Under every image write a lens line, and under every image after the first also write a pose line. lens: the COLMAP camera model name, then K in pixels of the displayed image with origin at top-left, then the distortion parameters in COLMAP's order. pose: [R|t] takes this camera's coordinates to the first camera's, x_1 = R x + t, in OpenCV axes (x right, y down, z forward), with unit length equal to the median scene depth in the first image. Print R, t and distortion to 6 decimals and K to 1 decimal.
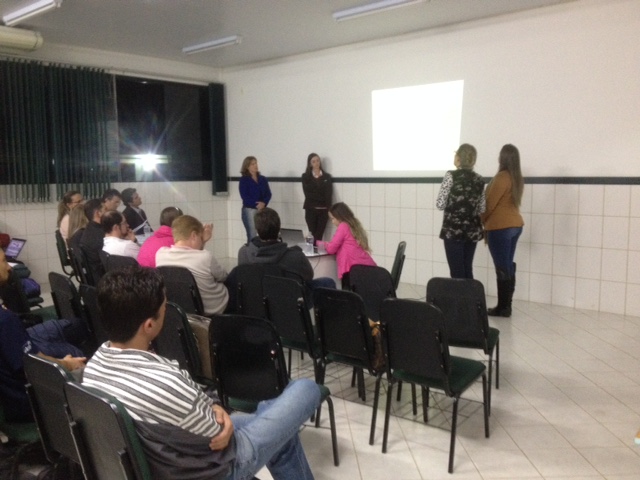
lens RADIAL K [[655.0, 0, 320.0], [0, 655.0, 240.0], [0, 0, 1]] dist [0.073288, -0.007908]
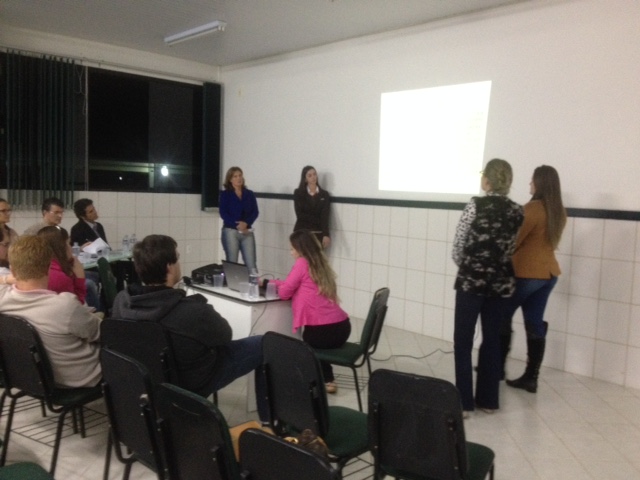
lens RADIAL K [[643.2, 0, 320.0], [0, 643.2, 240.0], [0, 0, 1]] dist [0.012738, 0.015033]
pose [[0.994933, 0.052872, -0.085516, 0.078348], [-0.055062, 0.998207, -0.023463, -0.020930], [0.084122, 0.028053, 0.996060, 0.196377]]
